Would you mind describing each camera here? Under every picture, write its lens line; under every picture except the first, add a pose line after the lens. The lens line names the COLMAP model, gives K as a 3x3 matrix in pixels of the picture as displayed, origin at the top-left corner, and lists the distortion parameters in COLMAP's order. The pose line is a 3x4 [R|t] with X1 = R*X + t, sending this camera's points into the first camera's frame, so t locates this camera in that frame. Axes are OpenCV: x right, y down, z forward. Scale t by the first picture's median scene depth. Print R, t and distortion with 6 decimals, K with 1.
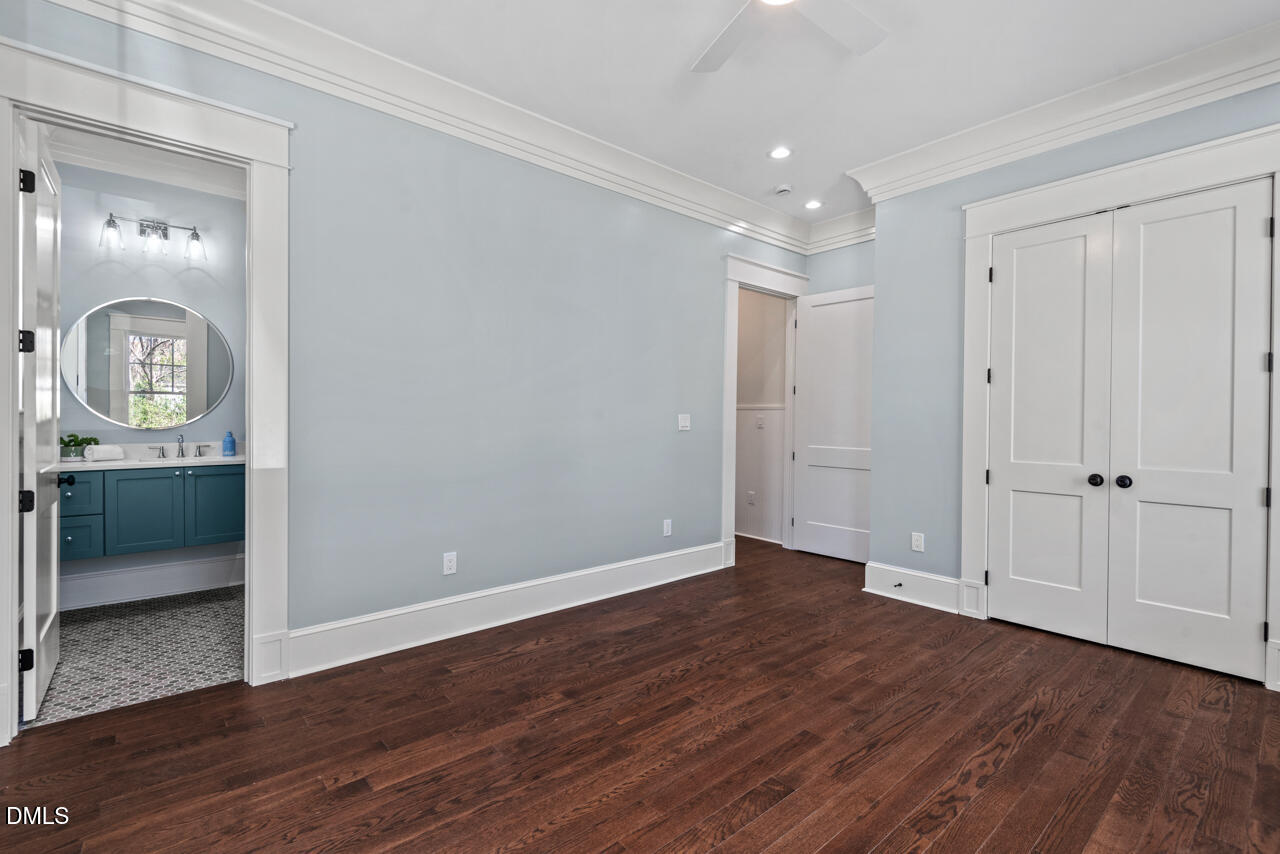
lens RADIAL K [[576.7, 0, 639.4], [0, 576.7, 423.0], [0, 0, 1]] dist [0.037086, -0.023066]
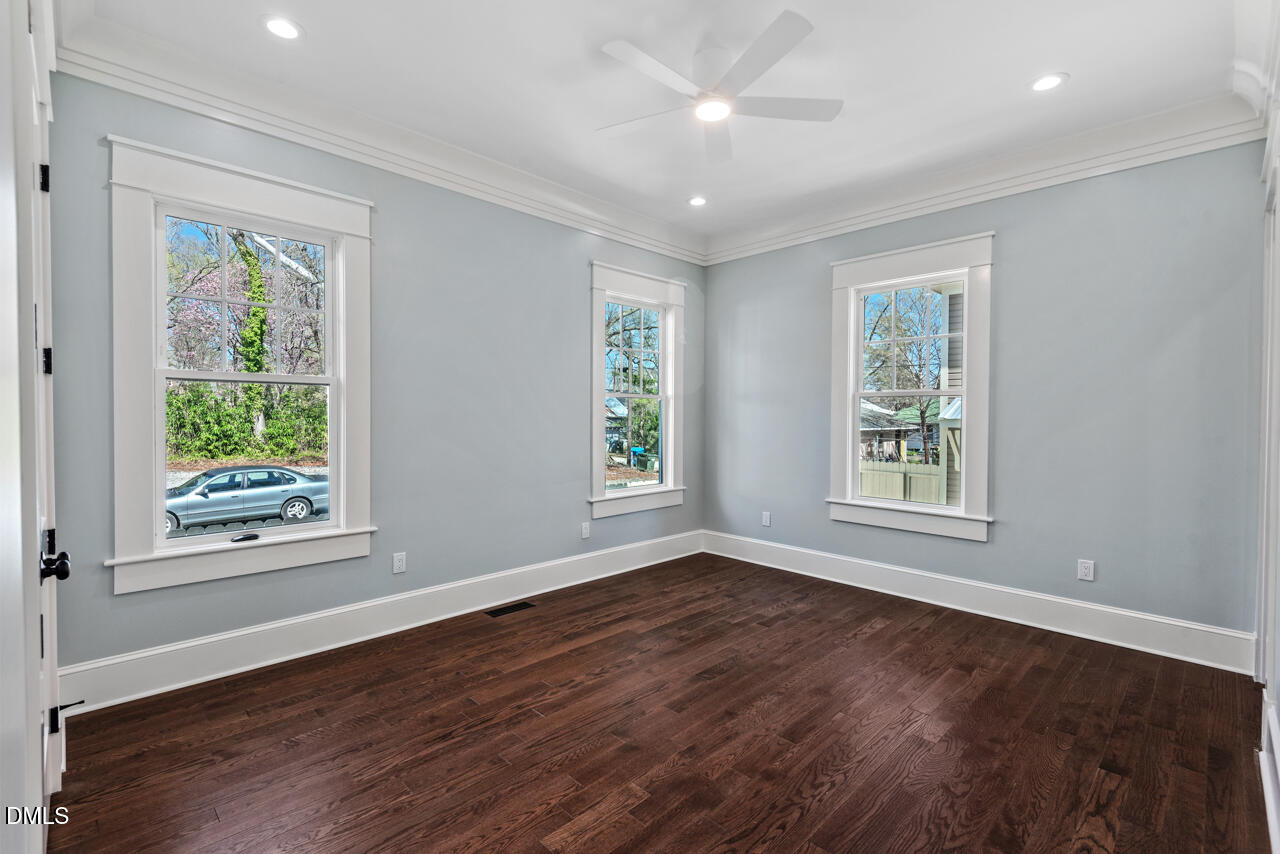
lens RADIAL K [[576.7, 0, 639.4], [0, 576.7, 423.0], [0, 0, 1]] dist [0.037086, -0.023066]
pose [[-0.997095, -0.016338, -0.074395, 0.426821], [-0.018046, 0.999587, 0.022342, -0.058661], [0.073999, 0.023620, -0.996979, 1.985024]]
